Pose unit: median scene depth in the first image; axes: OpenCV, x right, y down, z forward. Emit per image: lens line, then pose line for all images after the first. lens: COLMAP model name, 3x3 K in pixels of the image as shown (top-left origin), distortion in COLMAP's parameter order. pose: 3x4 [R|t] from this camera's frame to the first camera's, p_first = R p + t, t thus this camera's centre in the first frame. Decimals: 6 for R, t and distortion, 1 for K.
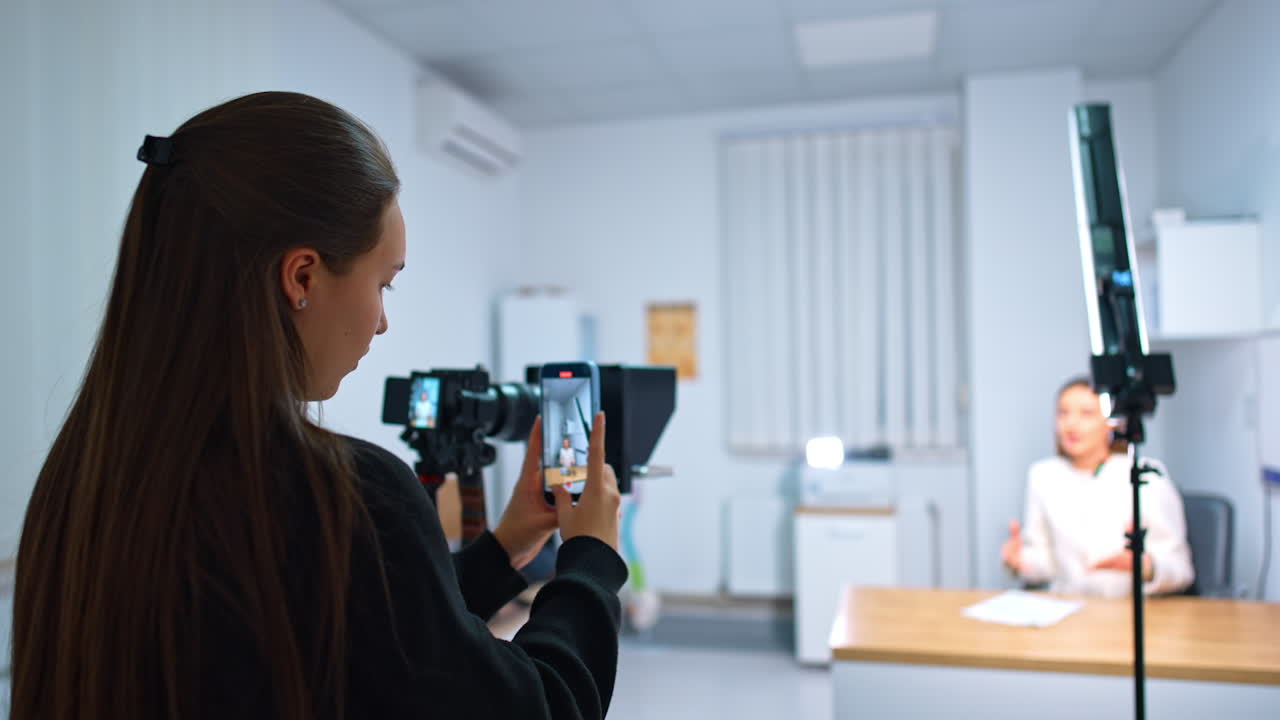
lens RADIAL K [[1092.0, 0, 640.0], [0, 1092.0, 360.0], [0, 0, 1]] dist [0.052474, 0.000927]
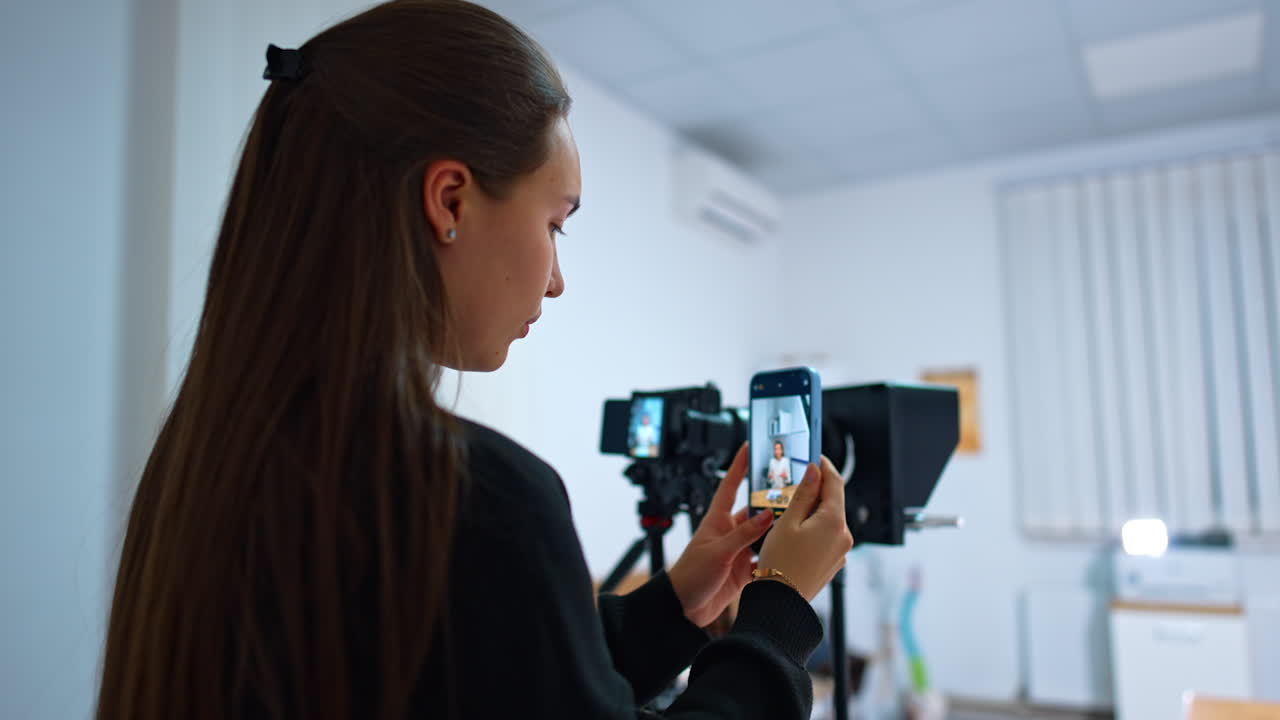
lens RADIAL K [[1050.2, 0, 640.0], [0, 1050.2, 360.0], [0, 0, 1]] dist [0.014591, 0.012234]
pose [[0.967134, -0.027309, -0.252798, 0.003043], [-0.000204, 0.994132, -0.108172, 0.050714], [0.254268, 0.104668, 0.961453, 0.144804]]
